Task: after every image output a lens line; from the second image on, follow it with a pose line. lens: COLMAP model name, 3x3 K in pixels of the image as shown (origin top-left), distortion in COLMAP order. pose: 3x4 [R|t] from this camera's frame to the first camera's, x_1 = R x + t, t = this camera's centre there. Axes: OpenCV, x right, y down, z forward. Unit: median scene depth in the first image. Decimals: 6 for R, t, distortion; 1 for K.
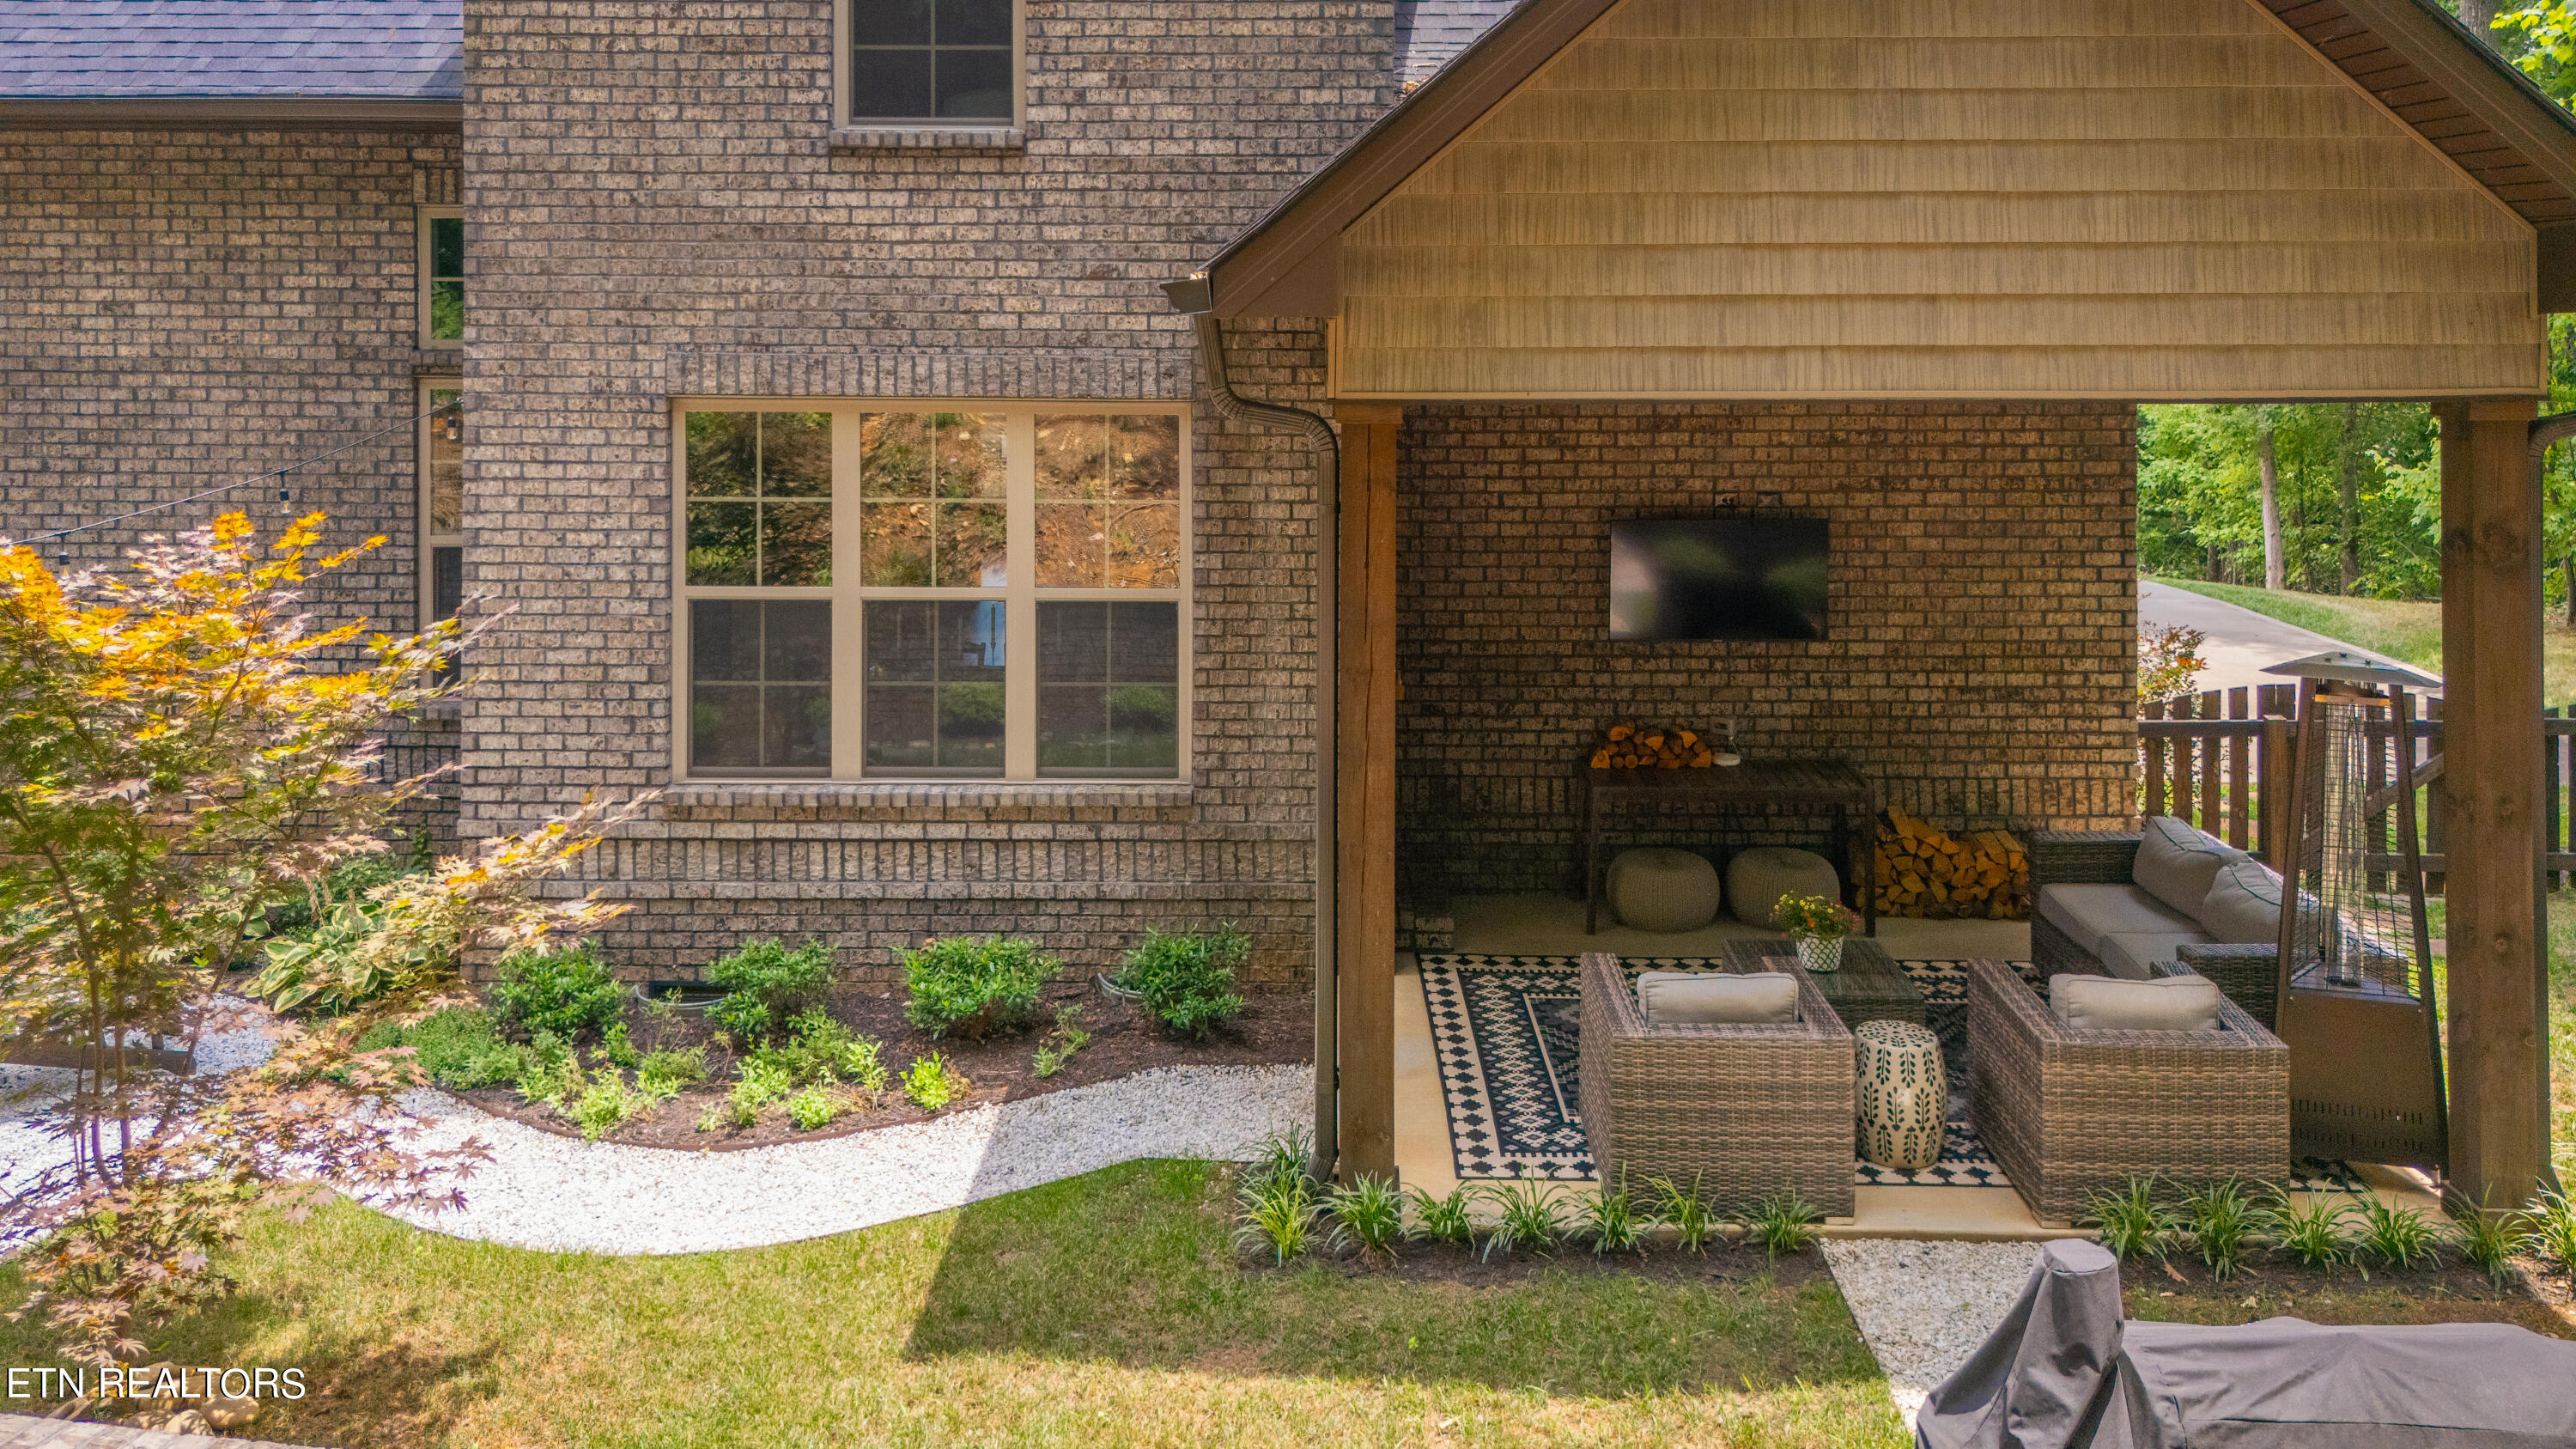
lens RADIAL K [[1804.5, 0, 1288.4], [0, 1804.5, 761.4], [0, 0, 1]] dist [0.062044, -0.044855]
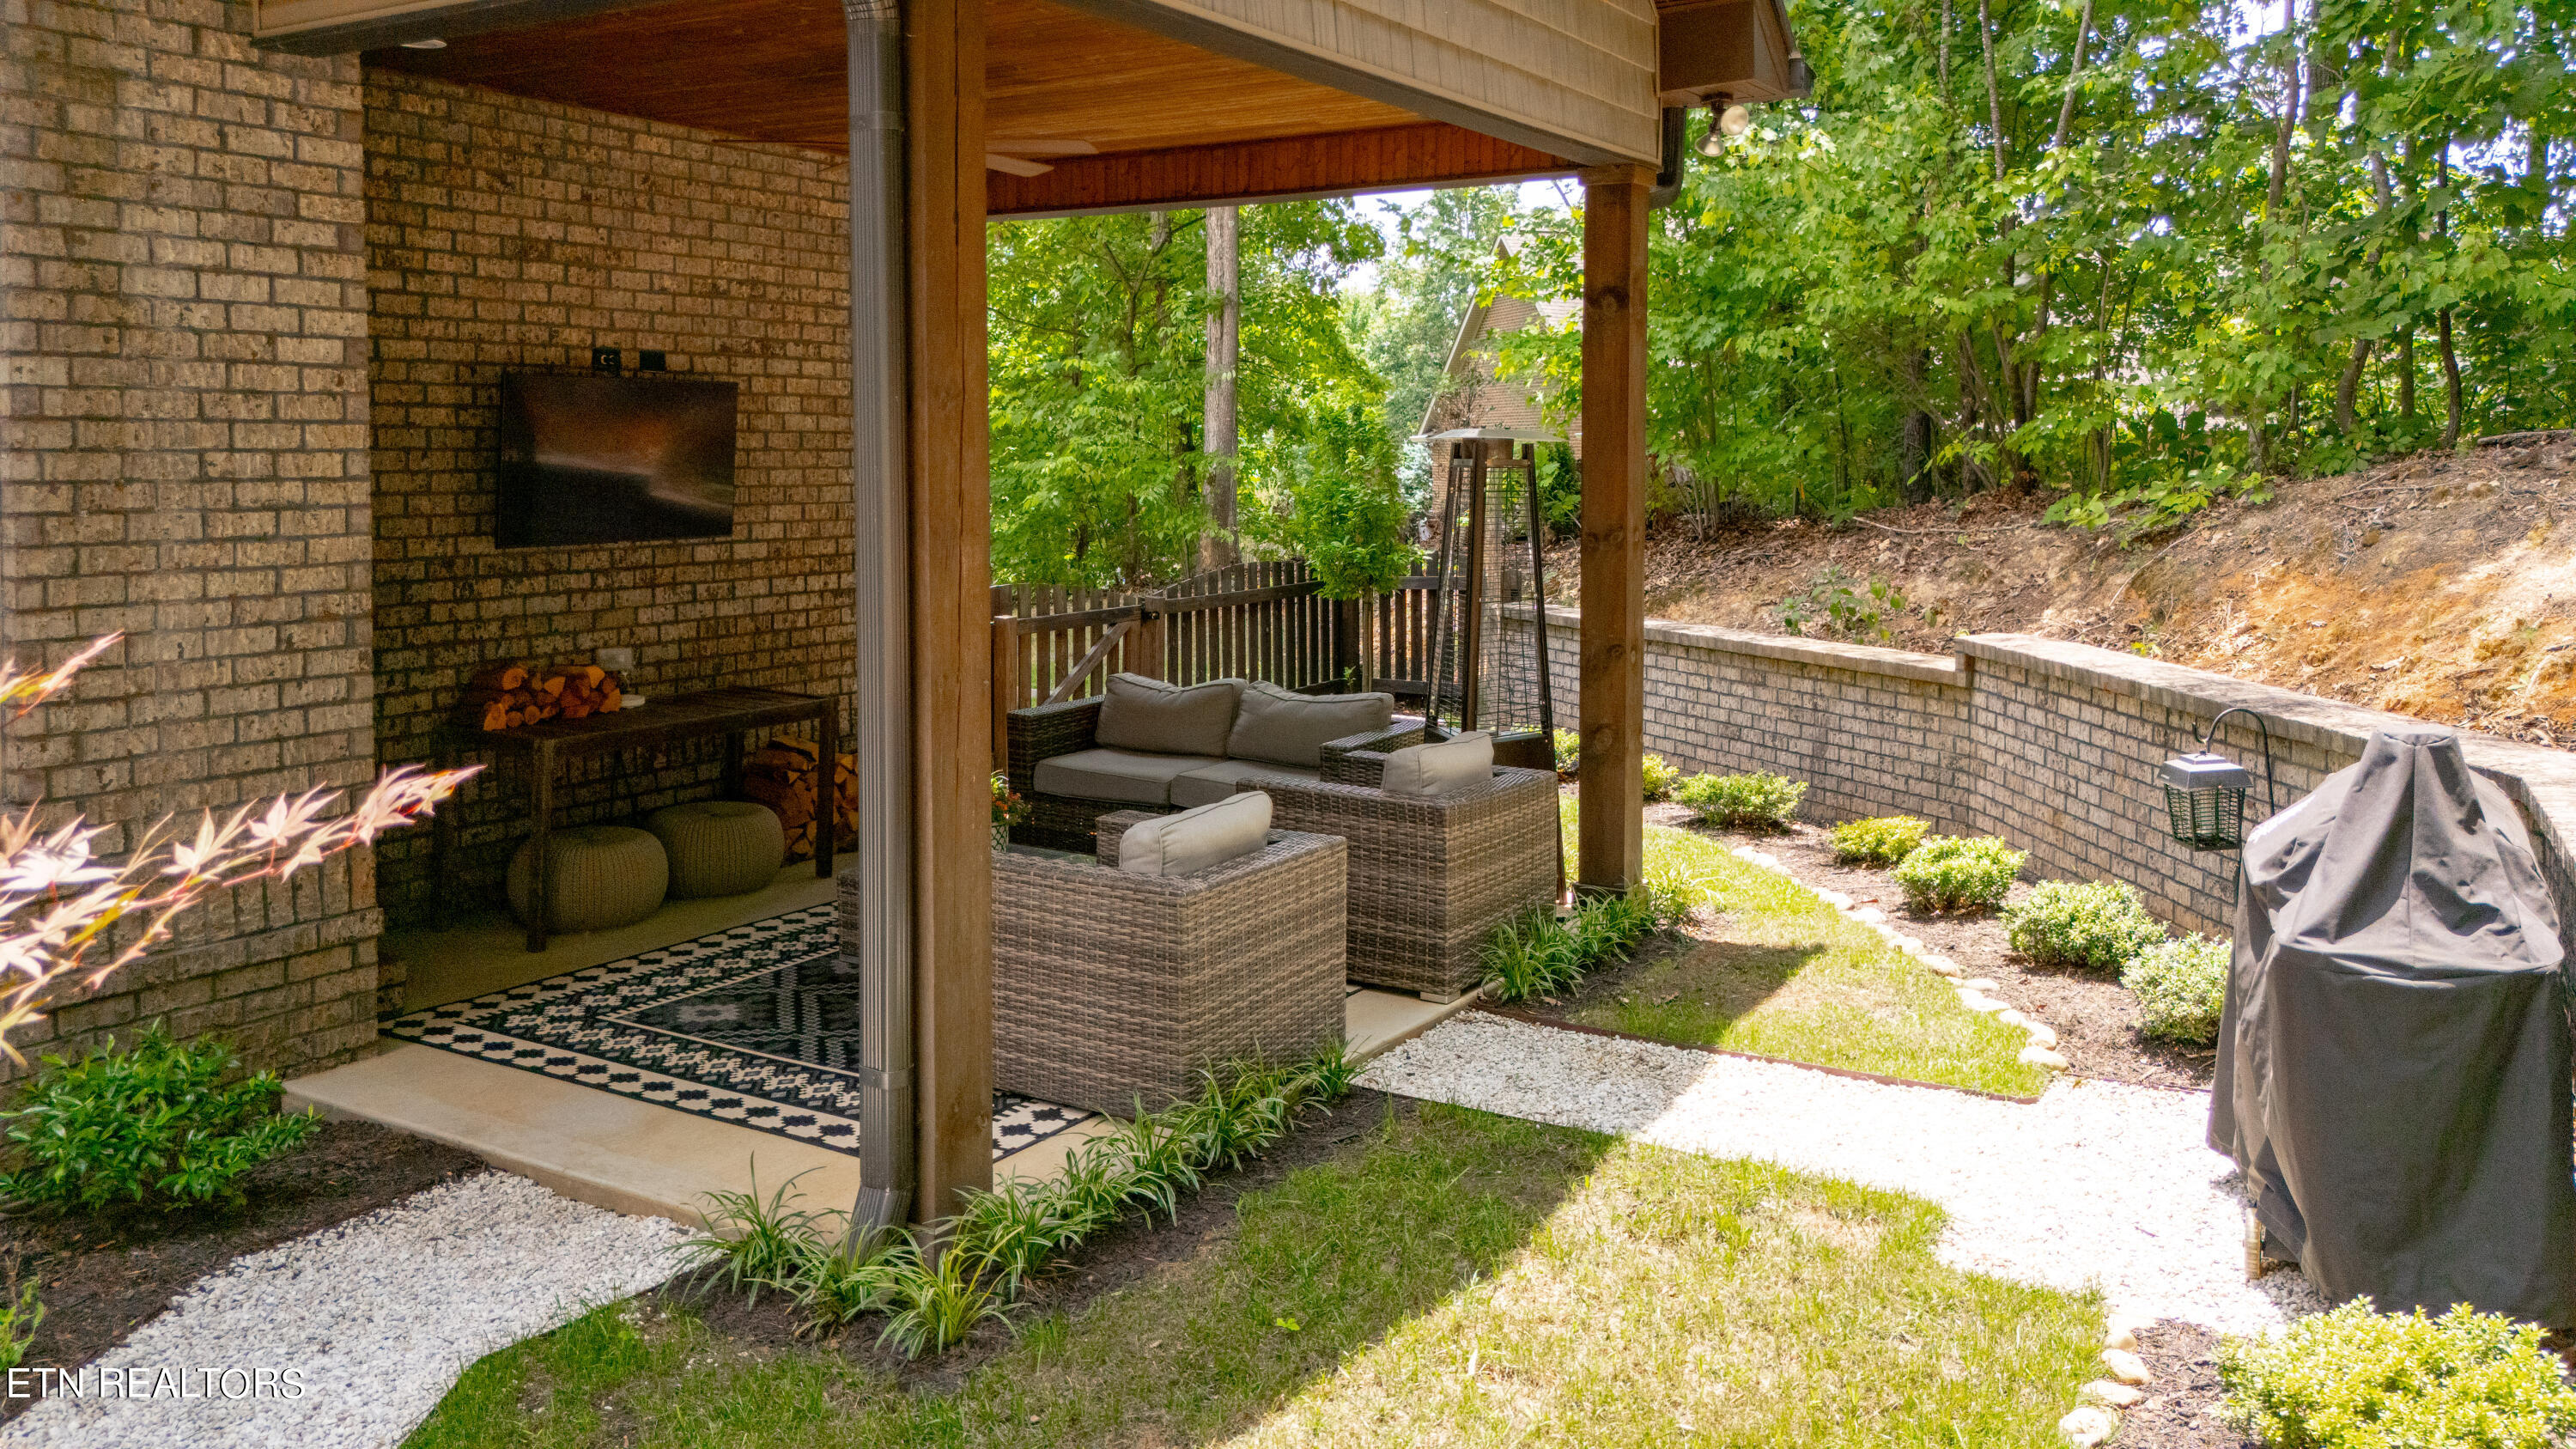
lens RADIAL K [[1804.5, 0, 1288.4], [0, 1804.5, 761.4], [0, 0, 1]] dist [0.062044, -0.044855]
pose [[0.534673, -0.146856, 0.832201, -0.284258], [0.193408, 0.979911, 0.048661, 0.044568], [-0.822629, 0.134936, 0.552335, 0.352715]]
